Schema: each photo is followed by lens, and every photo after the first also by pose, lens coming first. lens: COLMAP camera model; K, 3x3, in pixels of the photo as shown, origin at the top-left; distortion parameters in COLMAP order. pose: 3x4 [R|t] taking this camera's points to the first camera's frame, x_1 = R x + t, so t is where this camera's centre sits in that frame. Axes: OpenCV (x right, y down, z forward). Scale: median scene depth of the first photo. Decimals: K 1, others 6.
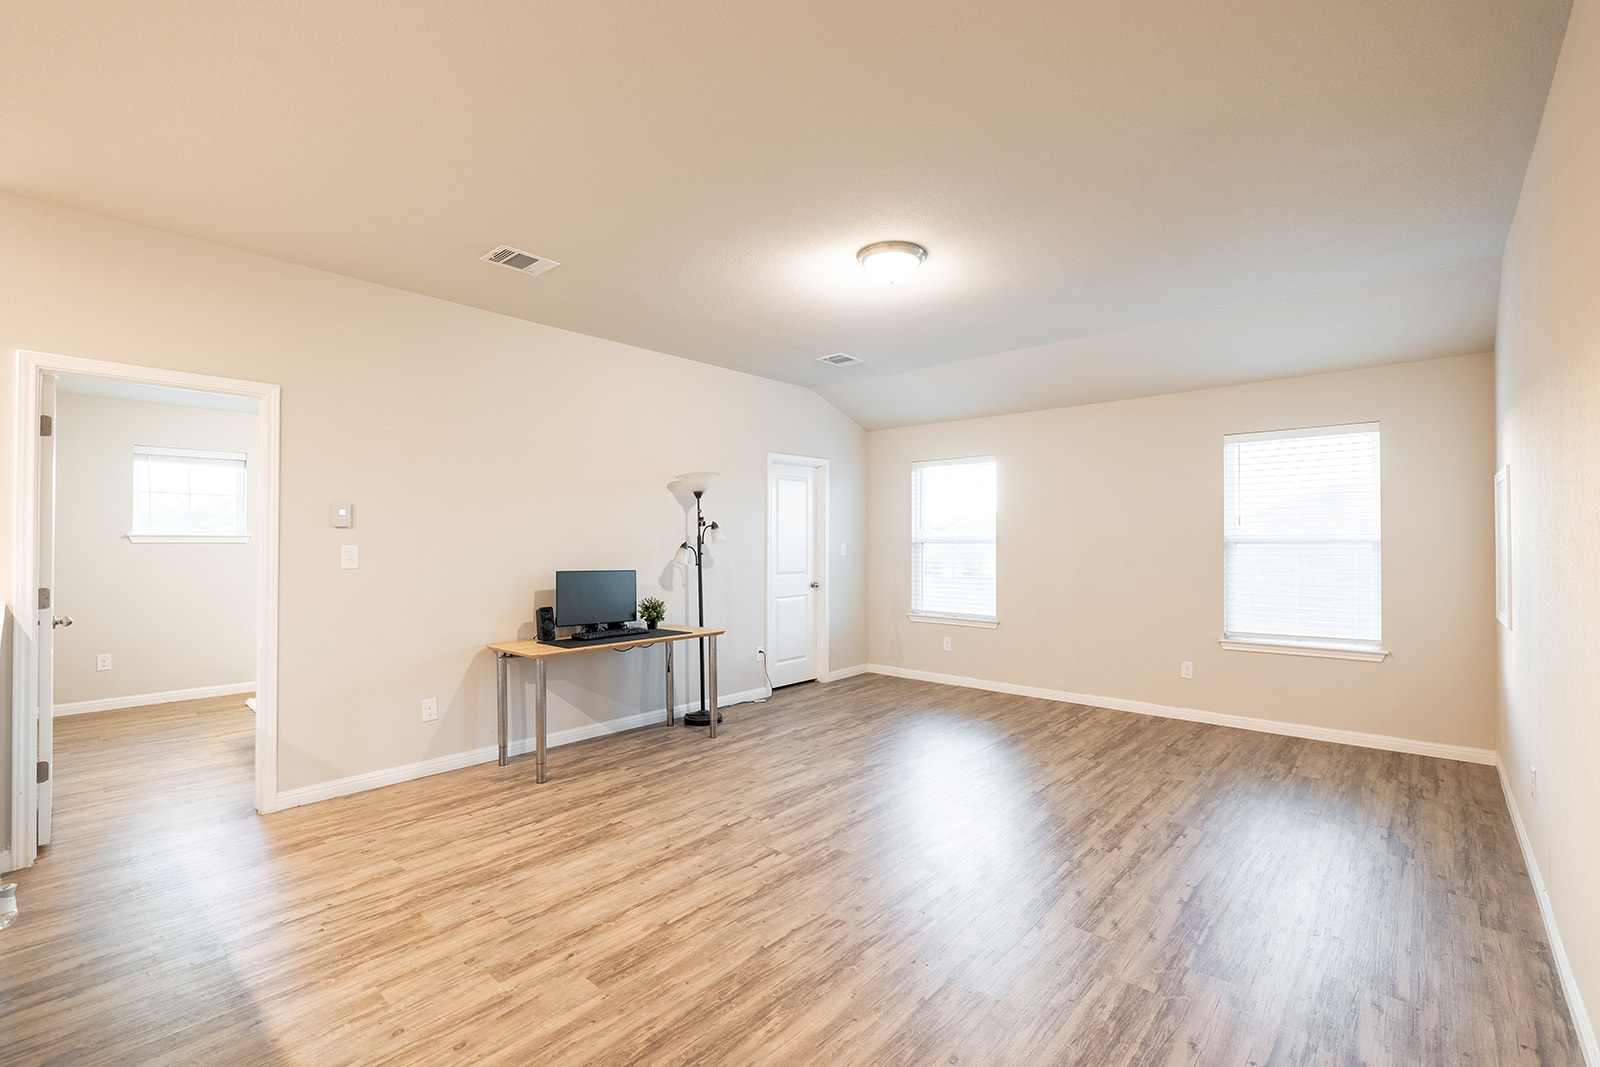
lens RADIAL K [[707.1, 0, 800.0], [0, 707.1, 533.5], [0, 0, 1]] dist [-0.012108, 0.000207]
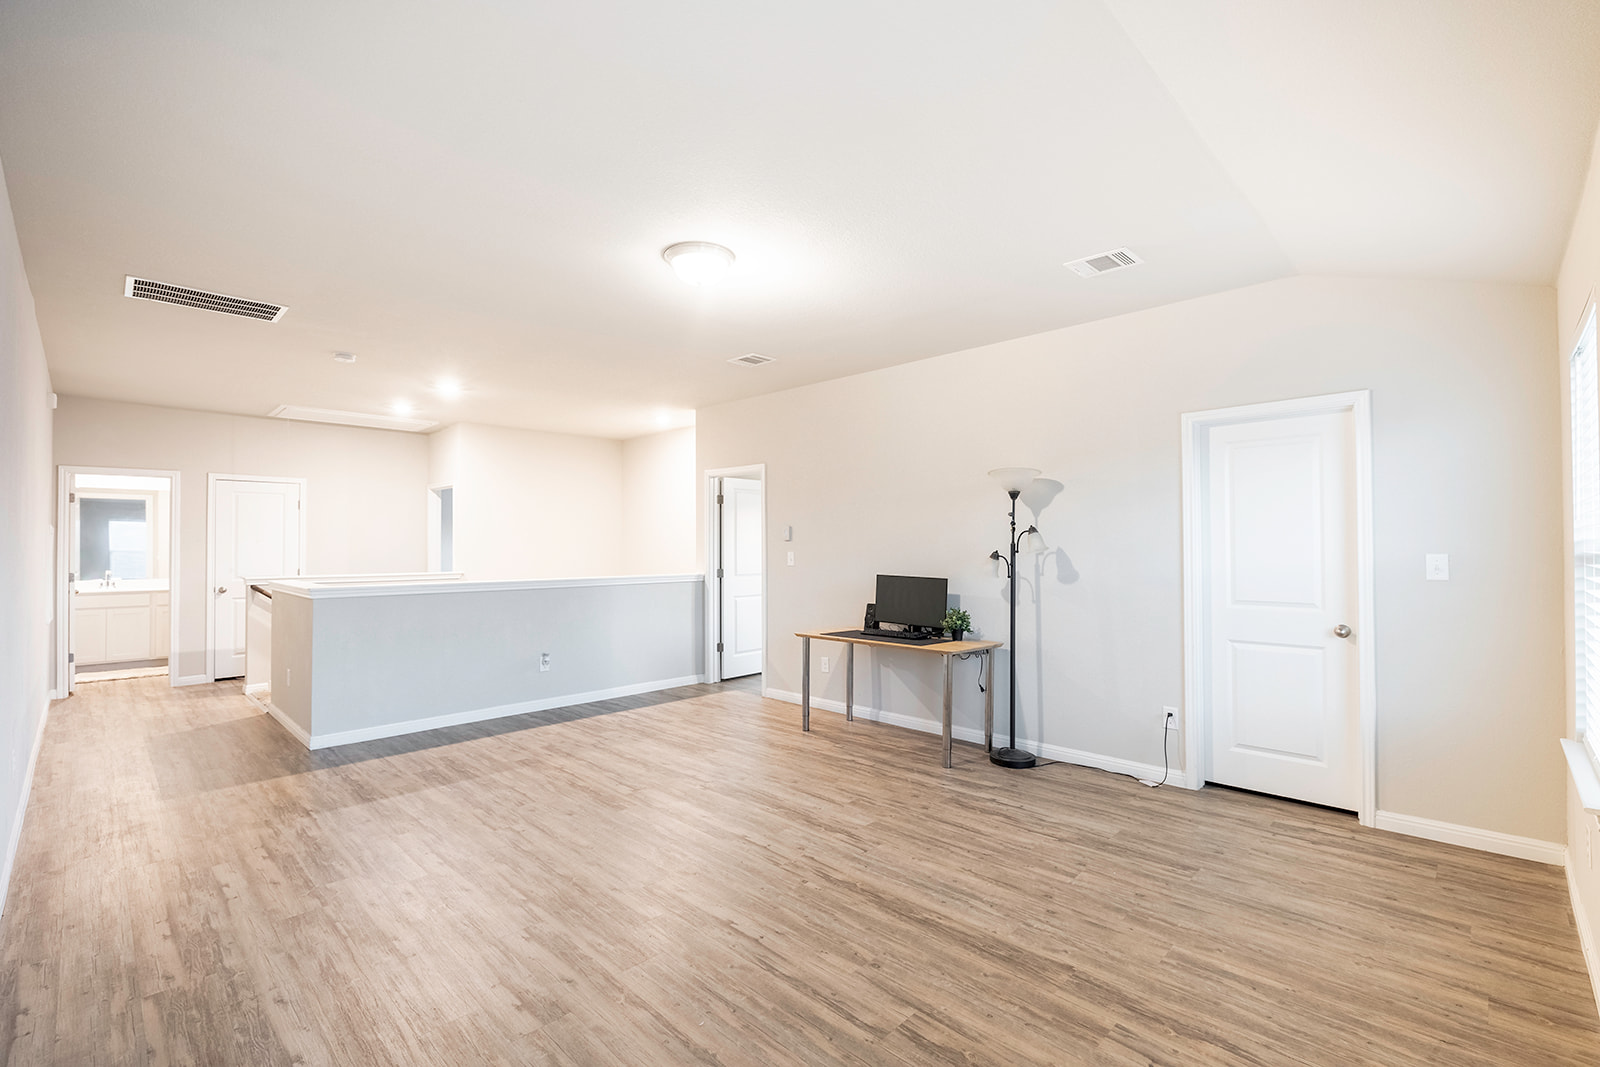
lens RADIAL K [[707.1, 0, 800.0], [0, 707.1, 533.5], [0, 0, 1]] dist [-0.012108, 0.000207]
pose [[-0.049634, -0.017011, -0.998623, 0.886480], [0.013570, 0.999751, -0.017705, 0.004096], [0.998675, -0.014430, -0.049391, 0.966612]]
